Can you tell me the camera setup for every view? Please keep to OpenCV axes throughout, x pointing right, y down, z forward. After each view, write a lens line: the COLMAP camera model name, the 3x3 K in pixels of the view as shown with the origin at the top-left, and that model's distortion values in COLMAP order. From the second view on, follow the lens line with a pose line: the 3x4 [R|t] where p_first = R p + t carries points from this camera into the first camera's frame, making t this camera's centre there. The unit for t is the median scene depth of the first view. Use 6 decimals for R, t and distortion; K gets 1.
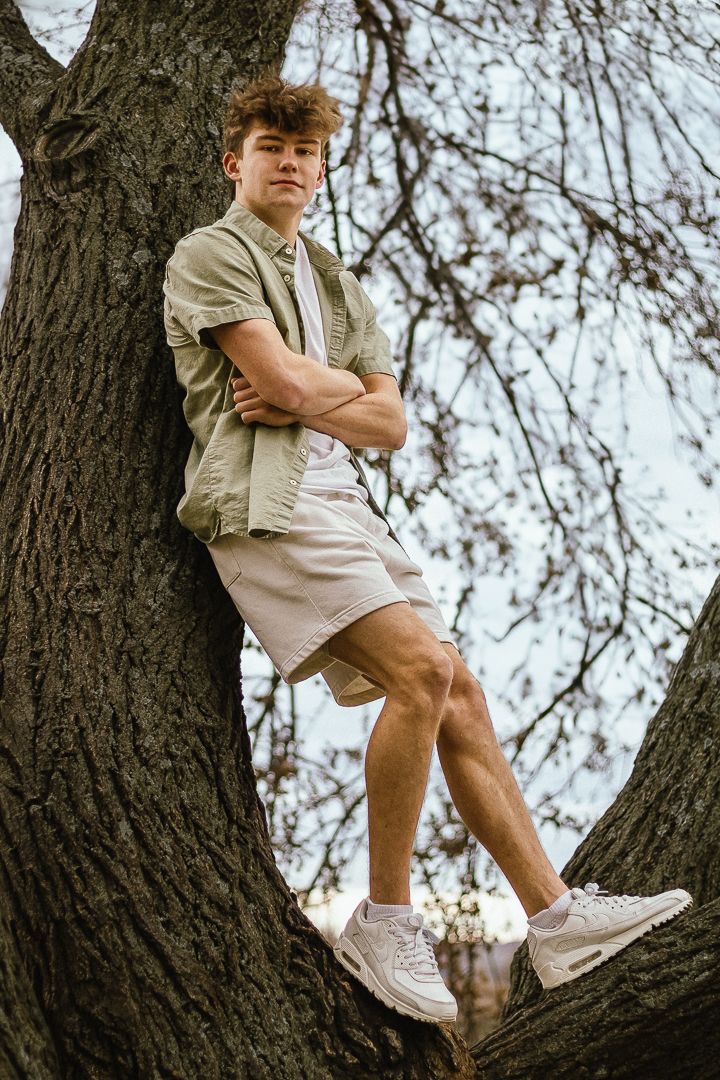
lens RADIAL K [[2810.4, 0, 360.3], [0, 2810.4, 540.9], [0, 0, 1]] dist [-0.137225, 0.000000]
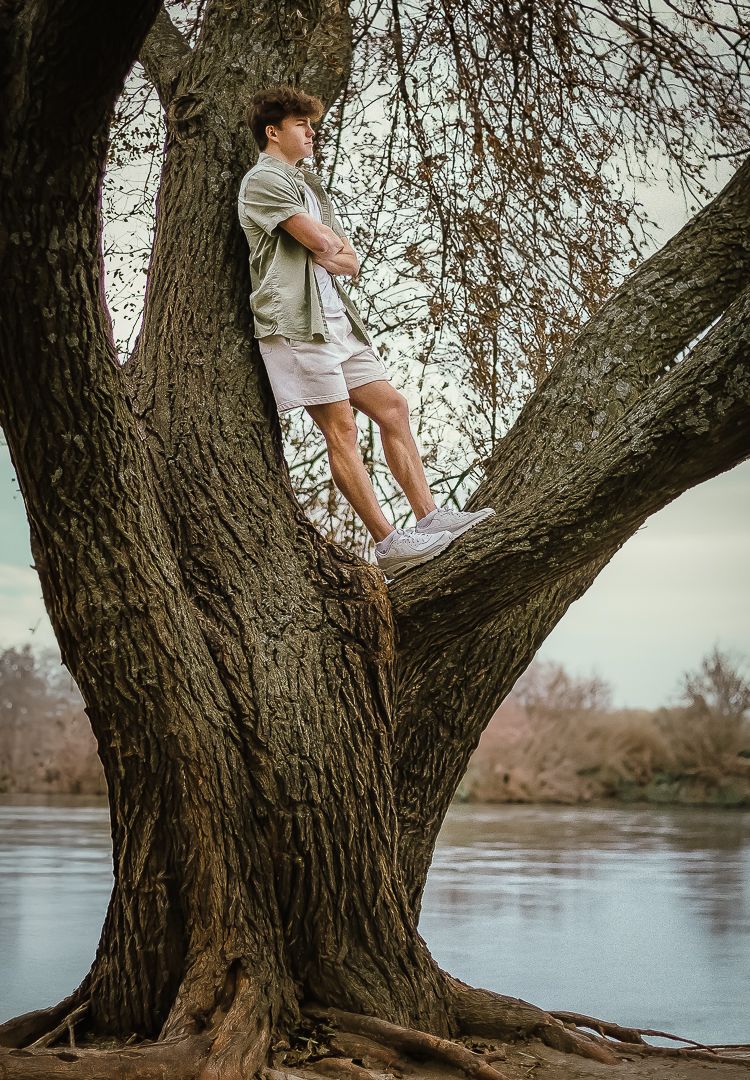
lens RADIAL K [[2596.3, 0, 374.6], [0, 2596.3, 539.9], [0, 0, 1]] dist [-0.134450, 0.000000]
pose [[0.999206, 0.002883, -0.039740, 0.102483], [0.001150, 0.994875, 0.101103, -0.036679], [0.039828, -0.101069, 0.994082, -0.837627]]
